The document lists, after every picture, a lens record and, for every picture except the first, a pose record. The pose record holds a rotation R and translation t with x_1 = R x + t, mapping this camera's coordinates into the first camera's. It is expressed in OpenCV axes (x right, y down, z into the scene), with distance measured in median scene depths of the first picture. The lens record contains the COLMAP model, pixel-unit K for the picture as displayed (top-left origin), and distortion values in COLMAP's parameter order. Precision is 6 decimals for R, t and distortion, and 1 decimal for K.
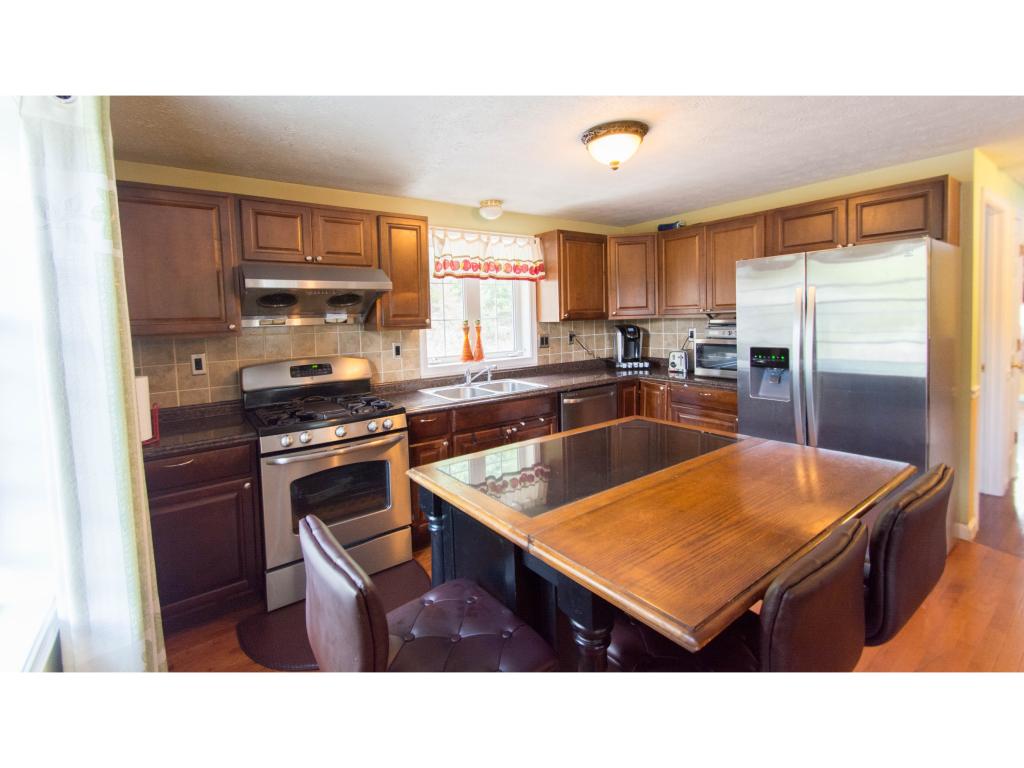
lens RADIAL K [[443.7, 0, 489.1], [0, 443.7, 386.8], [0, 0, 1]] dist [0.000540, 0.000033]
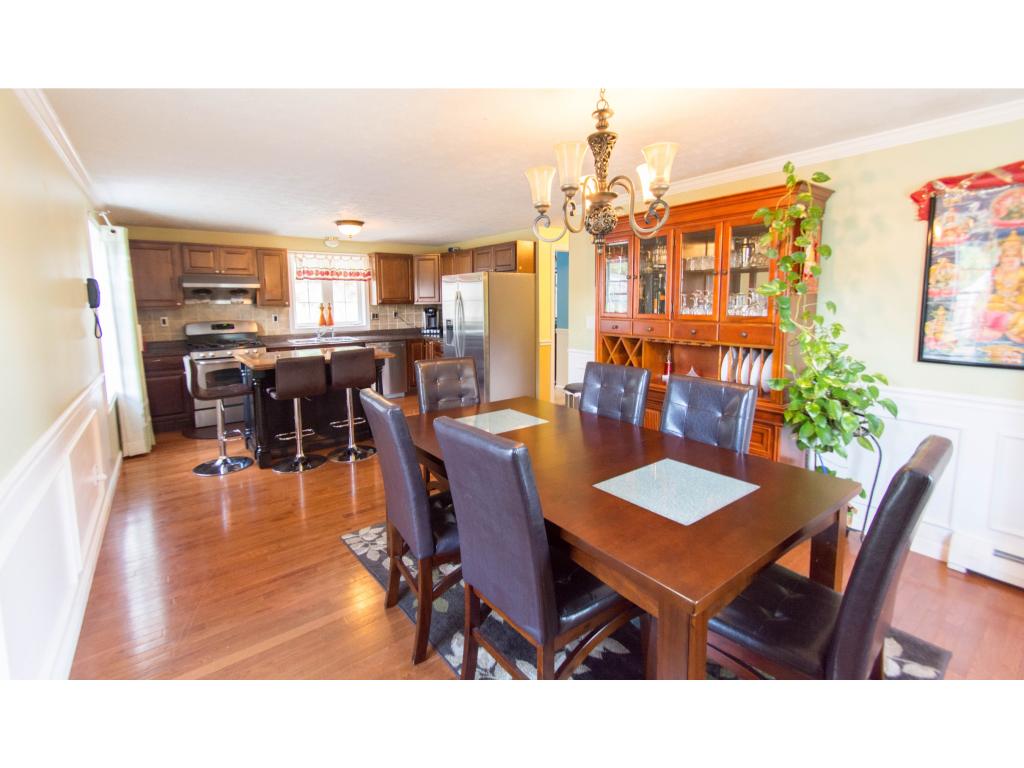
lens RADIAL K [[457.1, 0, 511.3], [0, 457.1, 391.7], [0, 0, 1]] dist [0.001786, -0.000141]
pose [[0.998966, 0.012268, 0.043780, 0.684148], [-0.014256, 0.998868, 0.045373, 0.120500], [-0.043174, -0.045950, 0.998010, -0.951898]]
